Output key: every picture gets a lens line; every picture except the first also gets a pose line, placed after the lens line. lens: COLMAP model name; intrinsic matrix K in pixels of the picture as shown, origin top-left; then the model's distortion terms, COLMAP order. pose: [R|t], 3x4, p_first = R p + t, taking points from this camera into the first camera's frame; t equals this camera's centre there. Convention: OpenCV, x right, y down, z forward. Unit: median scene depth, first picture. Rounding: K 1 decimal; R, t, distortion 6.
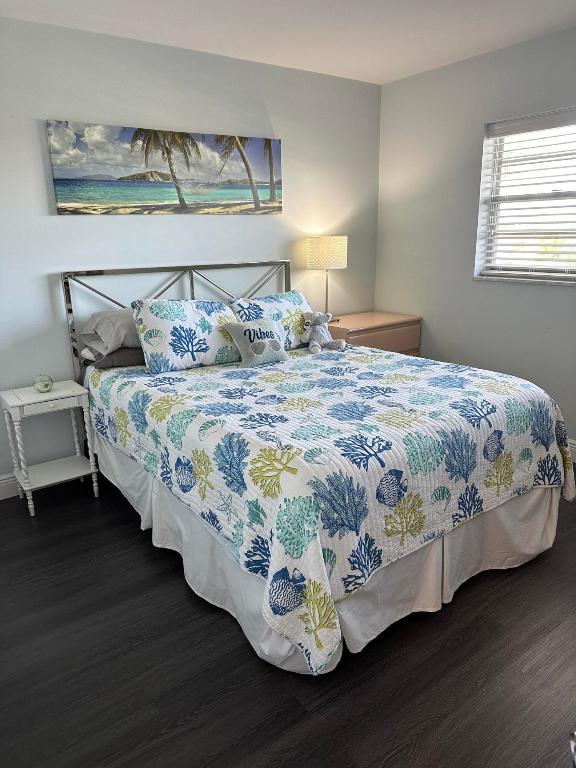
lens RADIAL K [[528.5, 0, 288.0], [0, 528.5, 384.0], [0, 0, 1]] dist [0.158545, -0.293440]
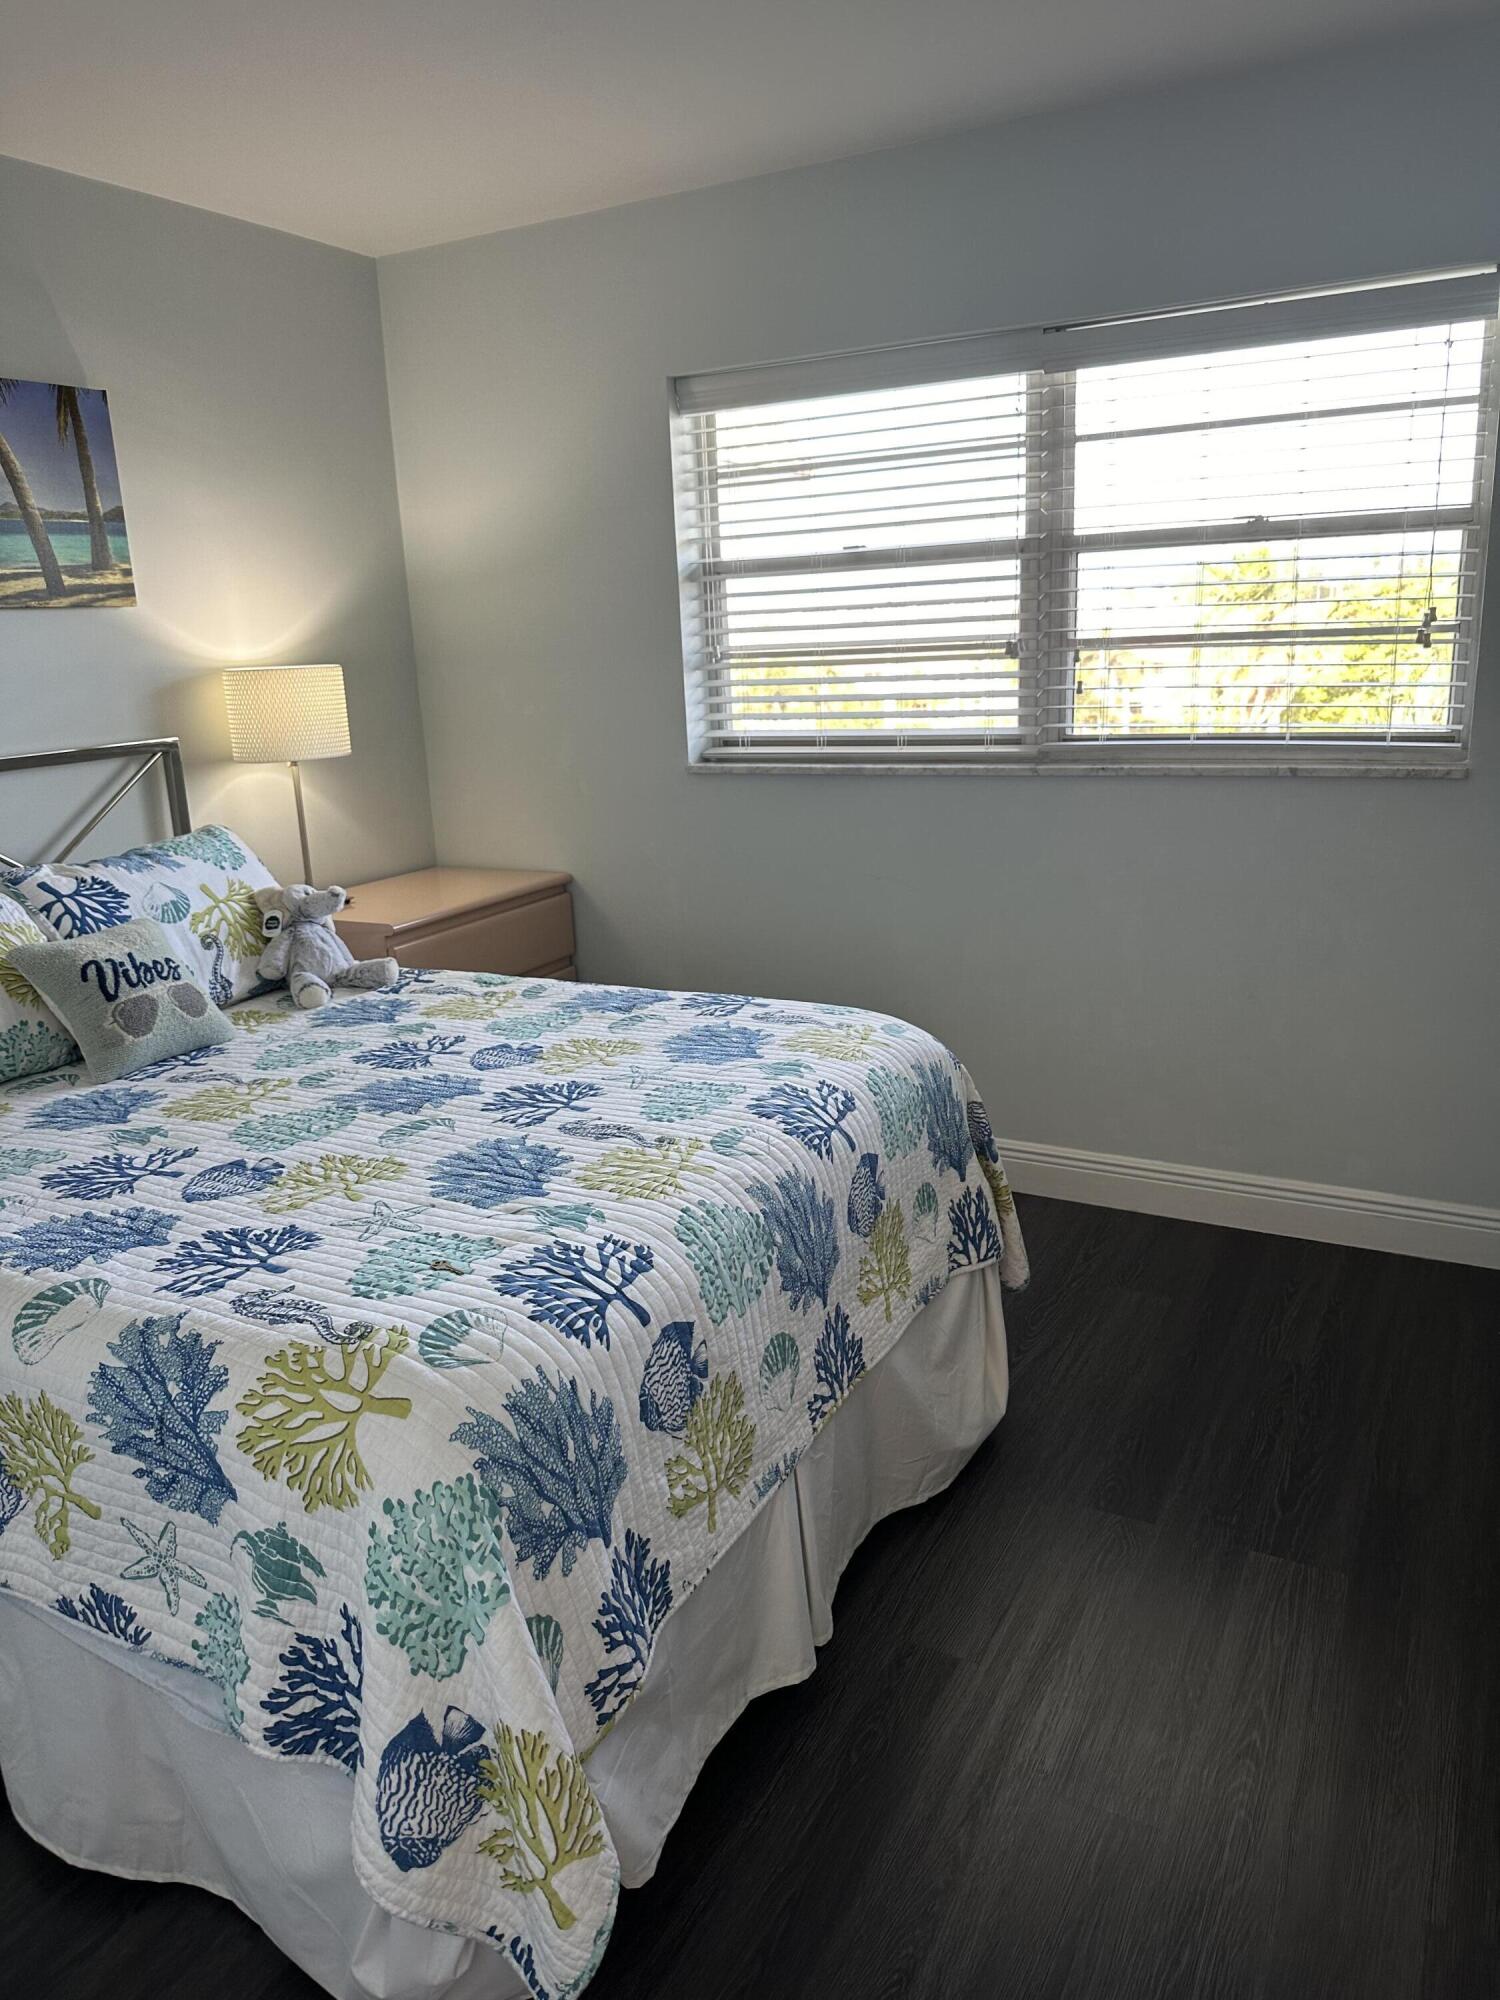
lens RADIAL K [[1376.4, 0, 750.0], [0, 1376.4, 1000.0], [0, 0, 1]] dist [0.158545, -0.293440]
pose [[0.909186, -0.123745, 0.397578, -0.070740], [0.135215, 0.990816, -0.000823, -0.033831], [-0.393825, 0.054507, 0.917568, 0.092354]]
